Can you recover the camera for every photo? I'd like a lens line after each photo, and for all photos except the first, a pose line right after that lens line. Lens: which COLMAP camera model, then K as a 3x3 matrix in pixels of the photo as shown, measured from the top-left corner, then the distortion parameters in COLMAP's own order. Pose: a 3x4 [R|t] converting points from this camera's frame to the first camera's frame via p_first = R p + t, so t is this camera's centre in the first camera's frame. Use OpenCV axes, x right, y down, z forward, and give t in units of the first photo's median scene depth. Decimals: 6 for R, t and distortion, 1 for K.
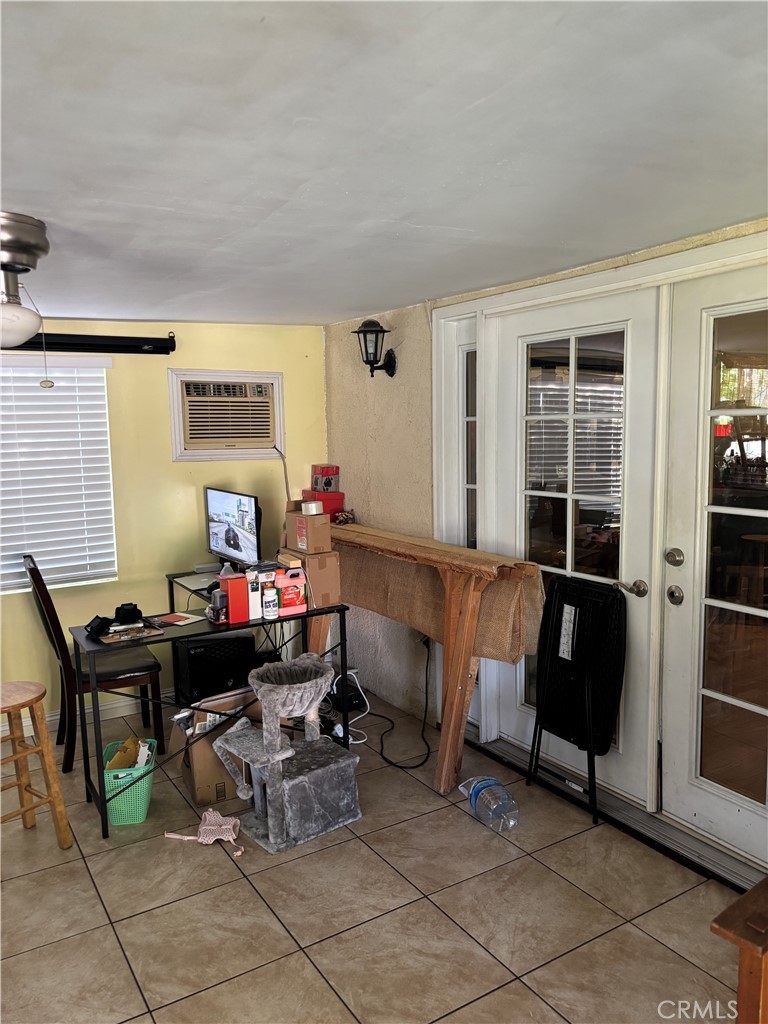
lens RADIAL K [[771.4, 0, 385.9], [0, 771.4, 514.4], [0, 0, 1]] dist [0.023504, -0.028989]
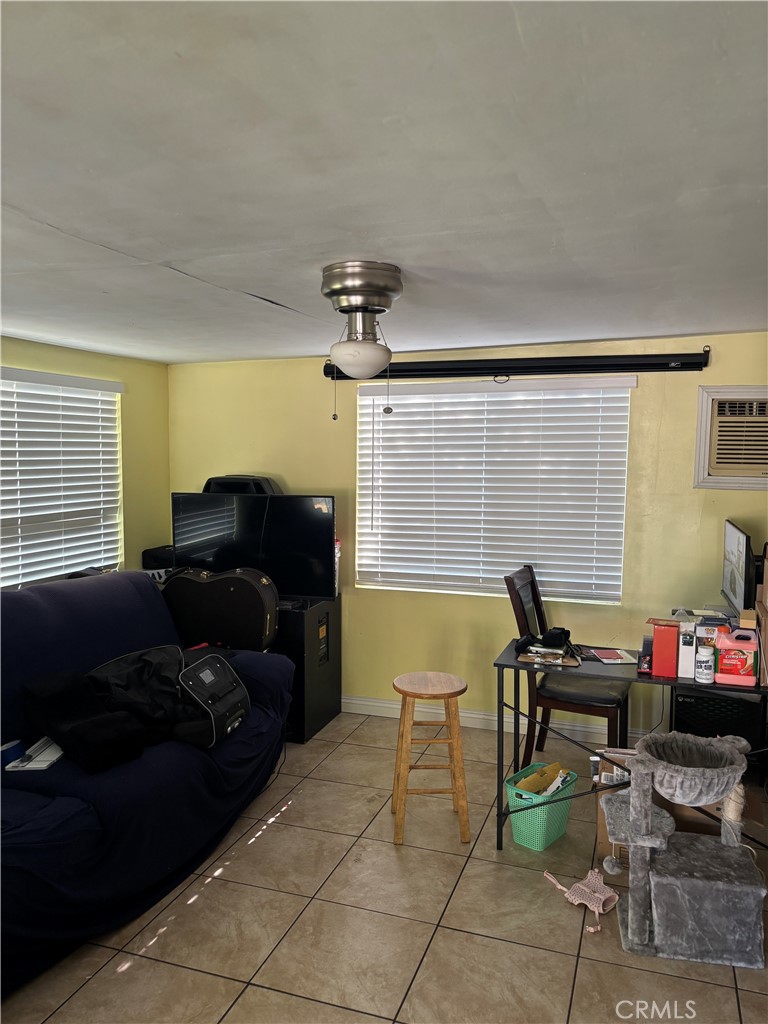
lens RADIAL K [[771.4, 0, 385.0], [0, 771.4, 511.8], [0, 0, 1]] dist [0.023504, -0.028989]
pose [[0.631809, 0.094434, -0.769350, 0.272409], [-0.112951, 0.993173, 0.029149, -0.035498], [0.766850, 0.068483, 0.638162, 0.193498]]
